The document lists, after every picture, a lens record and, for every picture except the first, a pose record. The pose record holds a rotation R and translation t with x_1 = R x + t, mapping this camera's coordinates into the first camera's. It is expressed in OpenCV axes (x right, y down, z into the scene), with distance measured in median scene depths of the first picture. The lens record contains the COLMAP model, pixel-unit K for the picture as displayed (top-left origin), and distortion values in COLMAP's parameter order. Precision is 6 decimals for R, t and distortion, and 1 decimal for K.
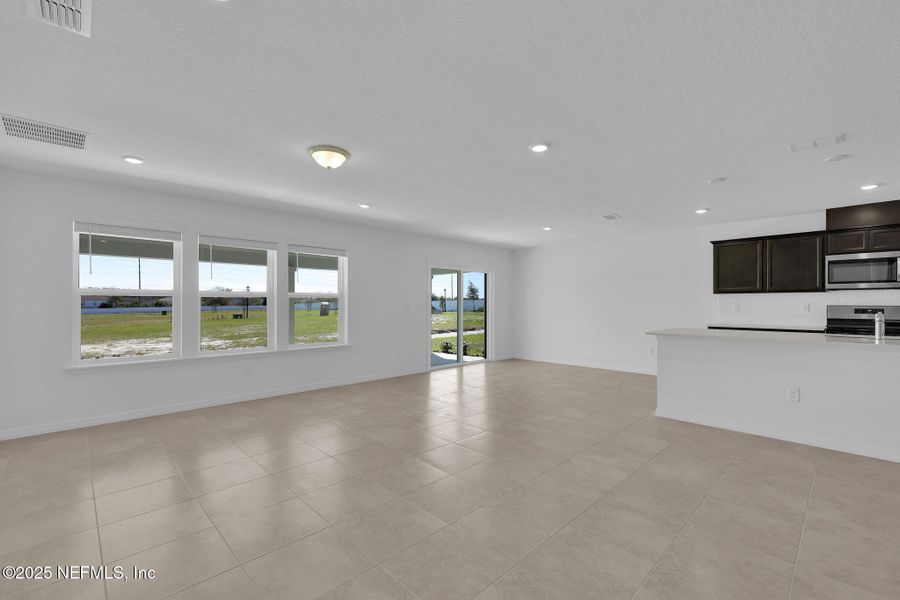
lens RADIAL K [[397.2, 0, 454.0], [0, 397.2, 297.7], [0, 0, 1]] dist [0.007366, 0.000412]
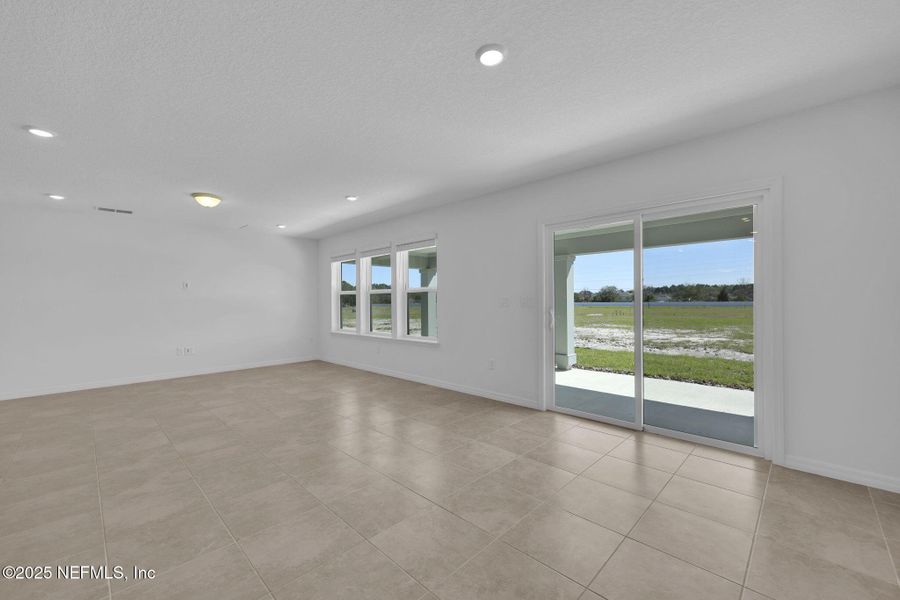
lens RADIAL K [[371.1, 0, 447.9], [0, 371.1, 299.2], [0, 0, 1]] dist [0.012788, -0.000188]
pose [[-0.016273, -0.001359, -0.999867, 0.491613], [0.025795, 0.999666, -0.001779, 0.017966], [0.999535, -0.025820, -0.016232, 0.889352]]
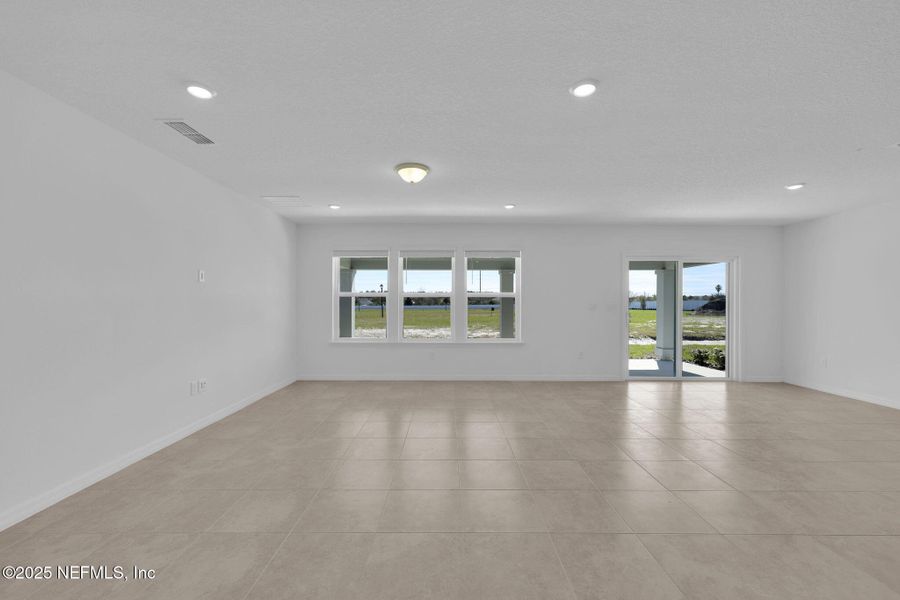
lens RADIAL K [[371.1, 0, 448.0], [0, 371.1, 297.8], [0, 0, 1]] dist [0.012788, -0.000188]
pose [[0.709822, -0.005584, -0.704358, 0.236836], [0.006951, 0.999975, -0.000922, 0.001732], [0.704346, -0.004242, 0.709844, 0.153756]]
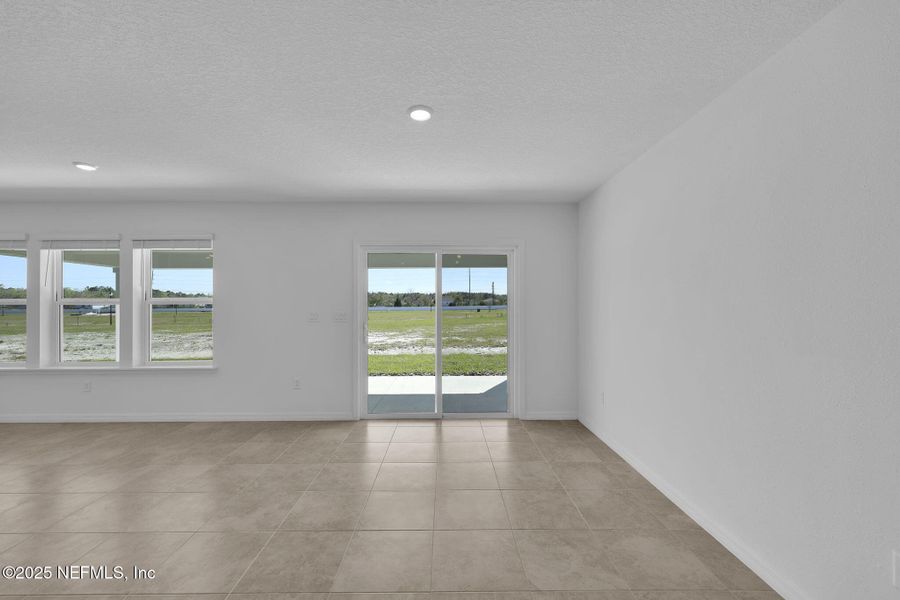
lens RADIAL K [[371.1, 0, 448.9], [0, 371.1, 300.9], [0, 0, 1]] dist [0.012788, -0.000188]
pose [[0.695567, -0.003833, -0.718451, 0.458395], [0.012310, 0.999903, 0.006584, -0.004550], [0.718356, -0.013424, 0.695547, 0.712215]]
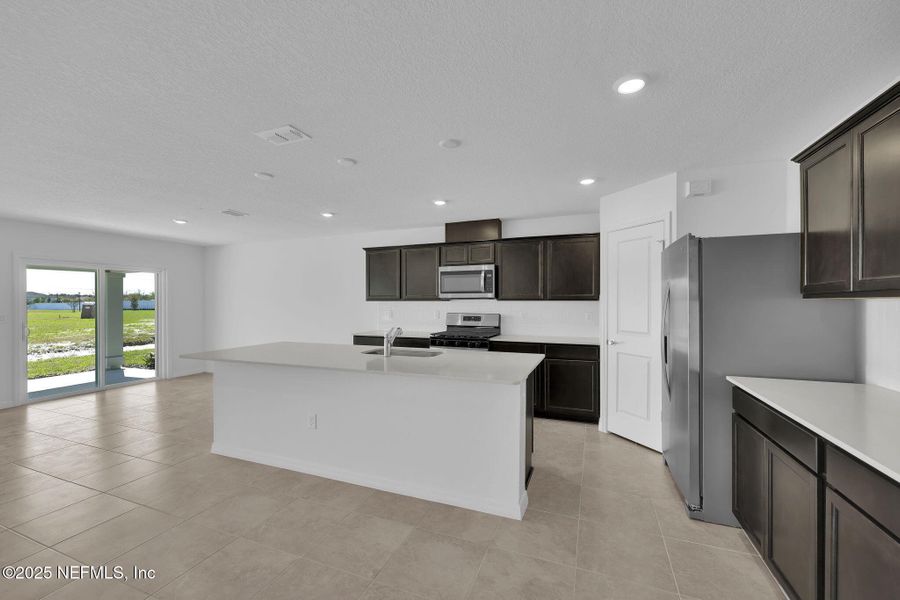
lens RADIAL K [[371.1, 0, 450.9], [0, 371.1, 306.5], [0, 0, 1]] dist [0.012788, -0.000188]
pose [[0.921650, -0.010582, 0.387878, 0.401188], [-0.001432, 0.999528, 0.030673, -0.020834], [-0.388019, -0.028826, 0.921200, 0.055432]]
